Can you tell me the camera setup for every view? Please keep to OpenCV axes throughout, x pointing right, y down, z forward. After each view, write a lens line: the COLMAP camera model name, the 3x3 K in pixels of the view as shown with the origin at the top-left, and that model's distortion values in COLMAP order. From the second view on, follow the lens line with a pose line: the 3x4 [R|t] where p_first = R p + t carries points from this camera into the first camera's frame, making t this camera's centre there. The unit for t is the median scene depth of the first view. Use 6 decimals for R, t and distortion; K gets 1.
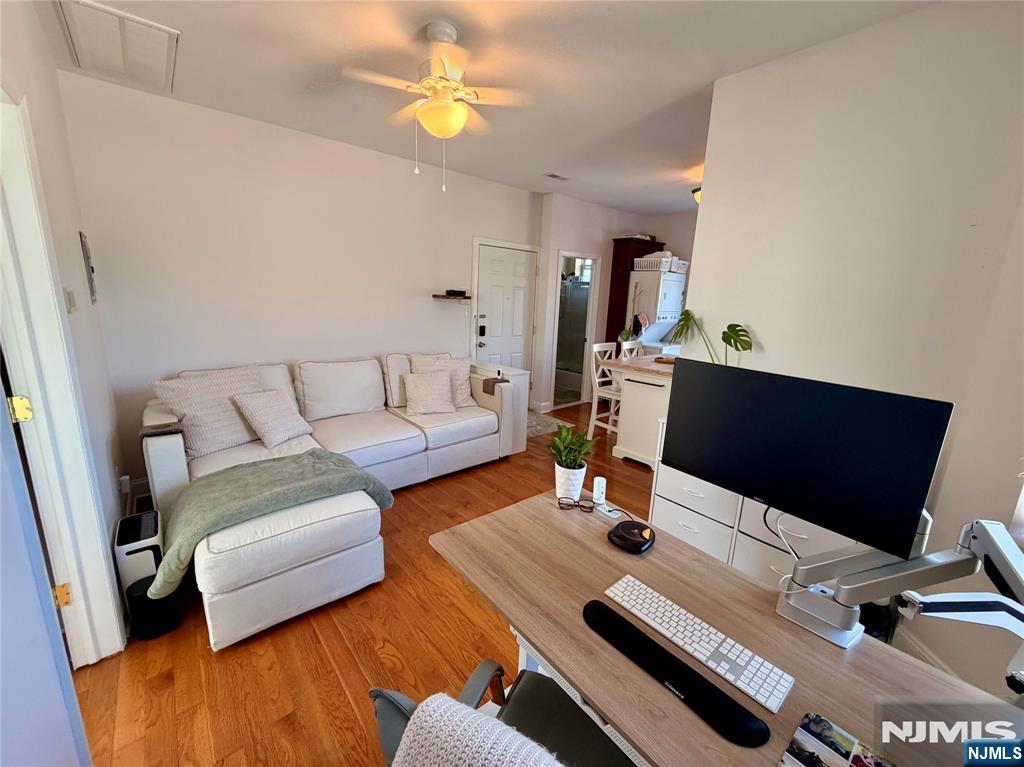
lens RADIAL K [[411.2, 0, 508.4], [0, 411.2, 387.2], [0, 0, 1]] dist [0.000016, -0.000019]
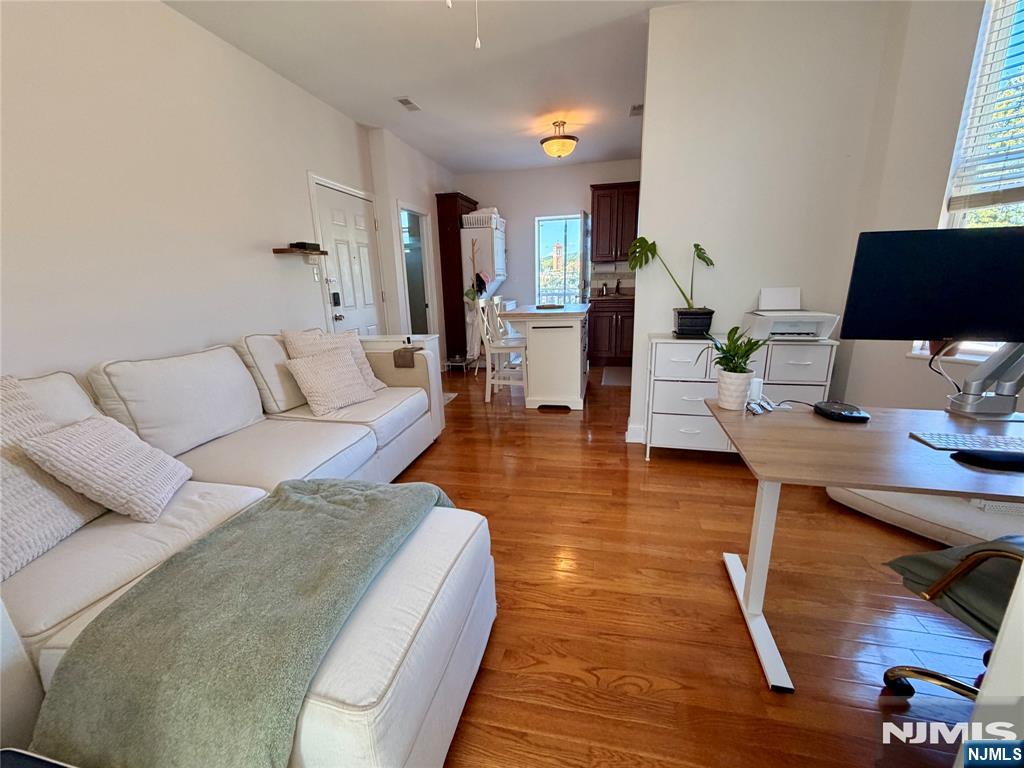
lens RADIAL K [[411.2, 0, 508.4], [0, 411.2, 387.7], [0, 0, 1]] dist [0.000016, -0.000019]
pose [[0.794540, -0.211642, 0.569134, -0.341648], [0.191179, 0.976815, 0.096349, 0.015319], [-0.576330, 0.032254, 0.816581, 0.225352]]
